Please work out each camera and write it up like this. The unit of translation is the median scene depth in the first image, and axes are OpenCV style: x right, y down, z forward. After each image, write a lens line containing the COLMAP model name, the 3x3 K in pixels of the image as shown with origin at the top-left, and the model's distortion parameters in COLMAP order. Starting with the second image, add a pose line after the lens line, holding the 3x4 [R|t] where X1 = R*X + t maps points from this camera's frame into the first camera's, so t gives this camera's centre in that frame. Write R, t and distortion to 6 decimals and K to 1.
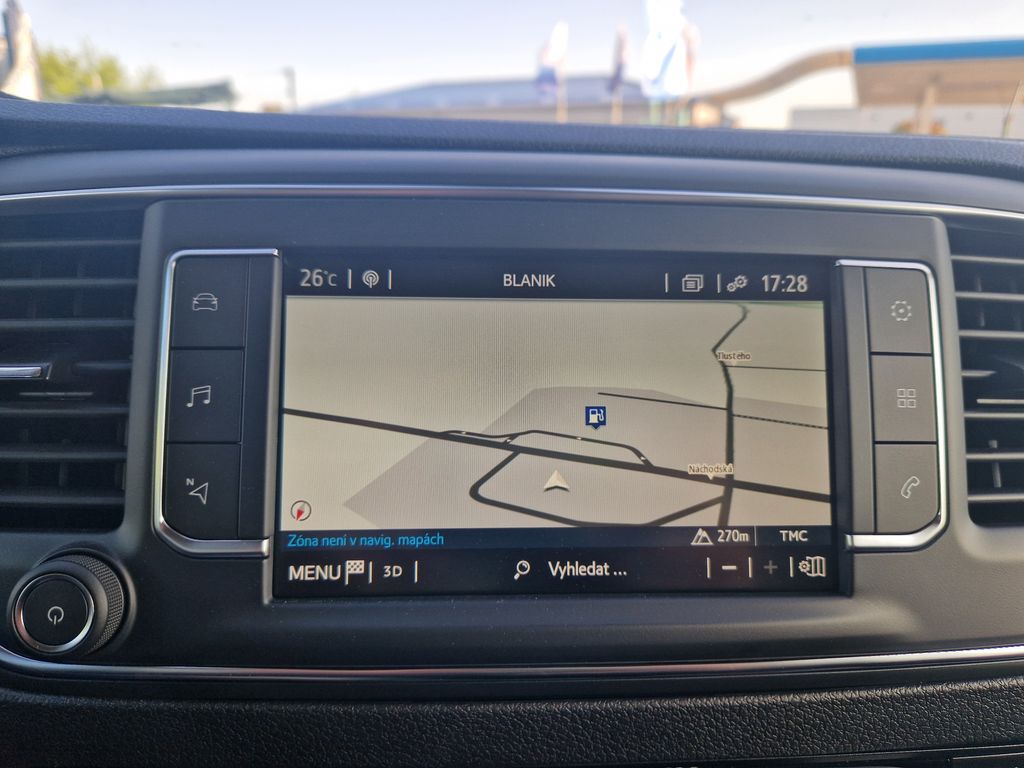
lens RADIAL K [[687.4, 0, 510.9], [0, 687.4, 378.8], [0, 0, 1]] dist [0.051639, -0.042476]
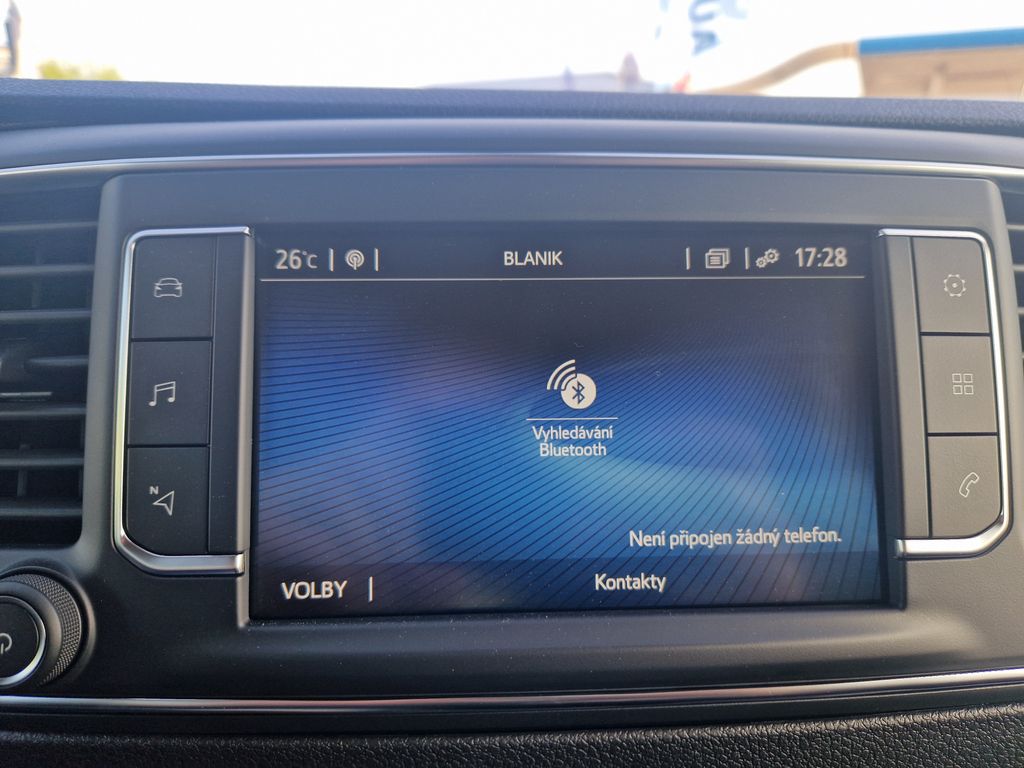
lens RADIAL K [[687.4, 0, 509.8], [0, 687.4, 383.2], [0, 0, 1]] dist [0.051639, -0.042476]
pose [[0.999815, -0.015788, -0.010954, 0.003819], [0.015865, 0.999850, 0.006950, 0.012137], [0.010842, -0.007122, 0.999916, 0.112778]]
